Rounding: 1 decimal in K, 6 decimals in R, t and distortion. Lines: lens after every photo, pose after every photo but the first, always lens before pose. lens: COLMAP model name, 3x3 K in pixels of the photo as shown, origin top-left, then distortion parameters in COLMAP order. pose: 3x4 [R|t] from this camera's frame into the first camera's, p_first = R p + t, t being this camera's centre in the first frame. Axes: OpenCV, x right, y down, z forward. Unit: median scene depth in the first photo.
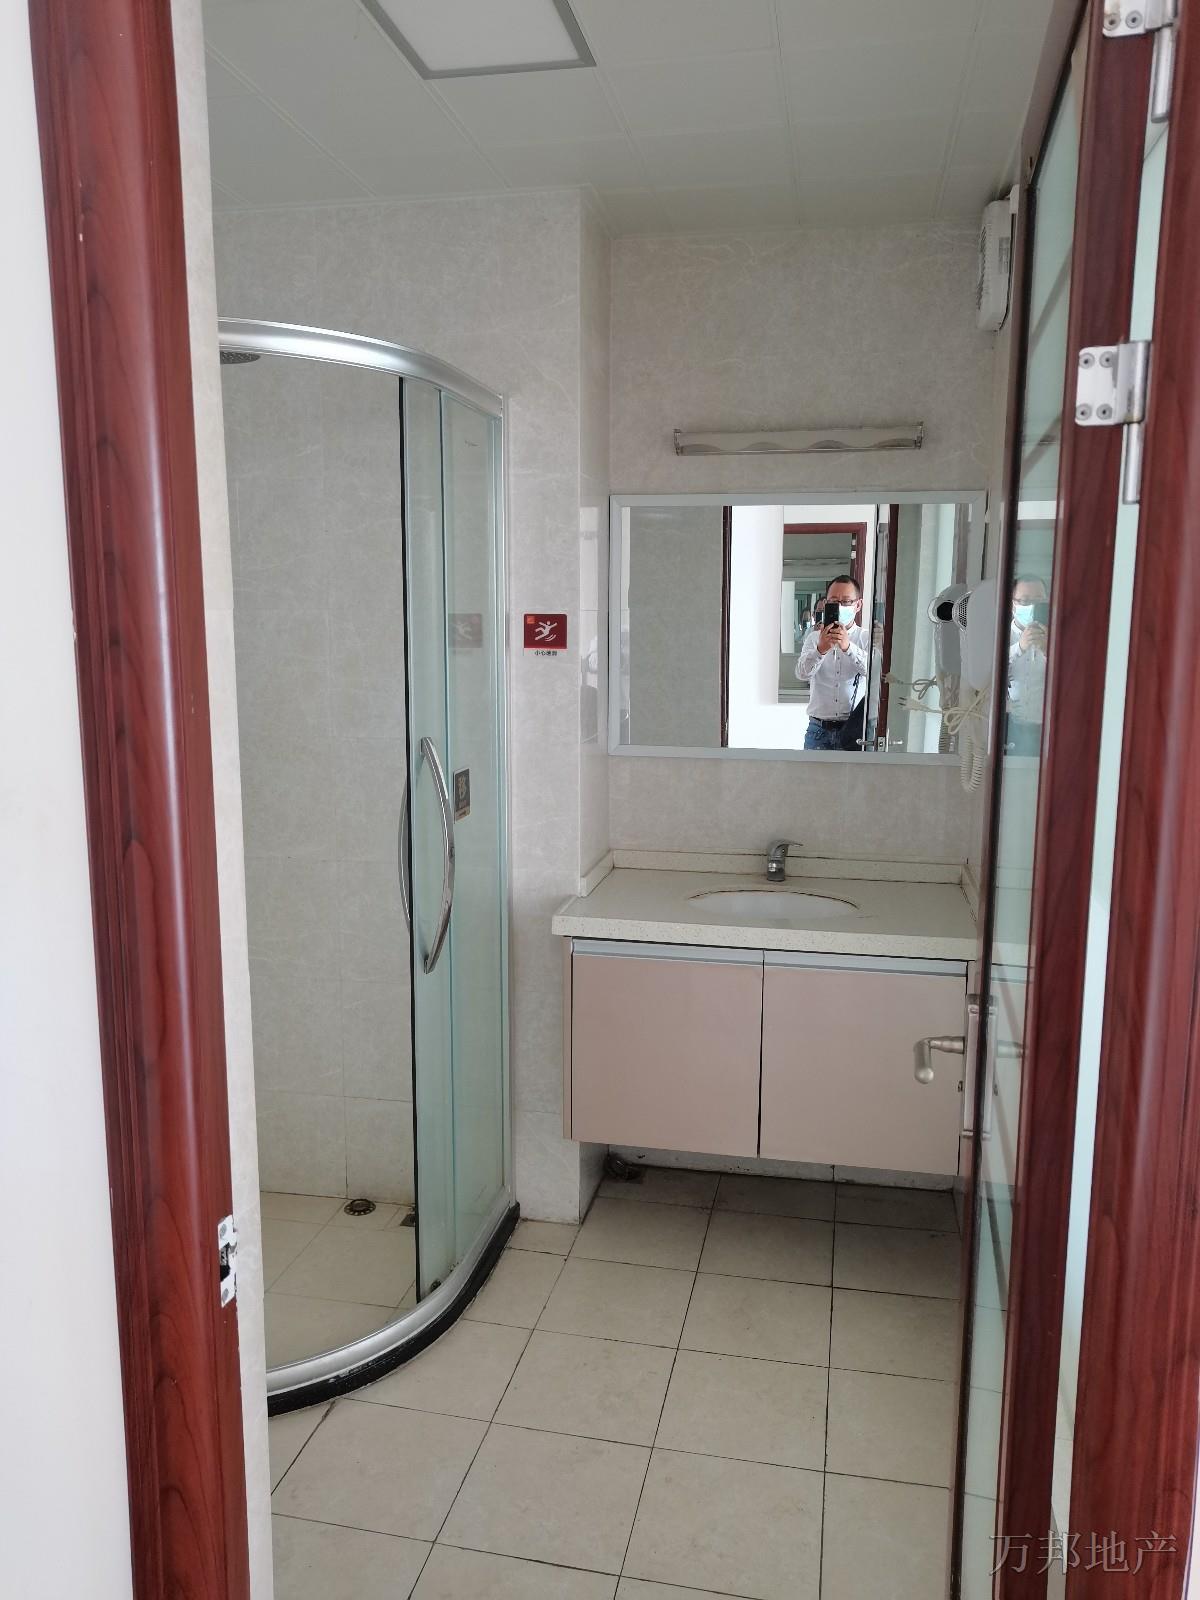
lens RADIAL K [[1214.5, 0, 605.6], [0, 1214.5, 795.5], [0, 0, 1]] dist [0.024541, -0.017518]
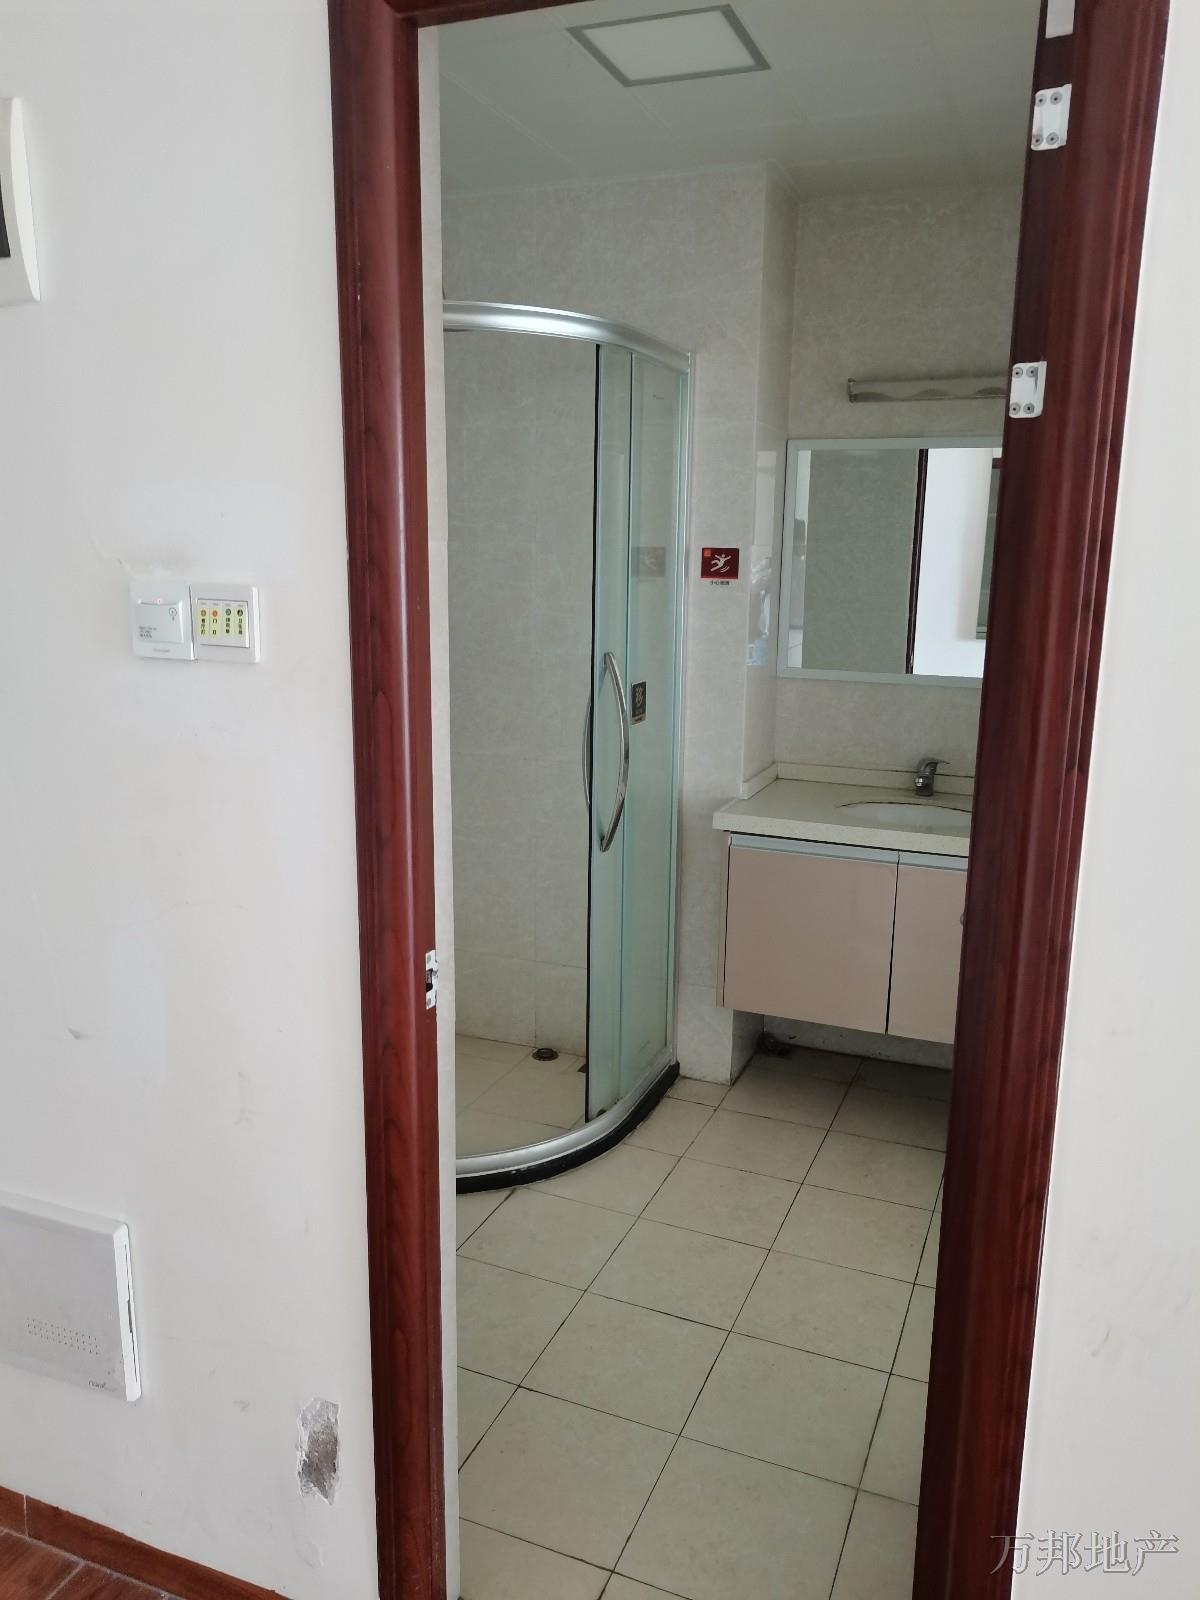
lens RADIAL K [[1214.5, 0, 602.0], [0, 1214.5, 804.7], [0, 0, 1]] dist [0.024541, -0.017518]
pose [[0.983216, 0.049461, -0.175614, 0.059151], [-0.038908, 0.997252, 0.063039, 0.025361], [0.178249, -0.055148, 0.982439, -0.166728]]
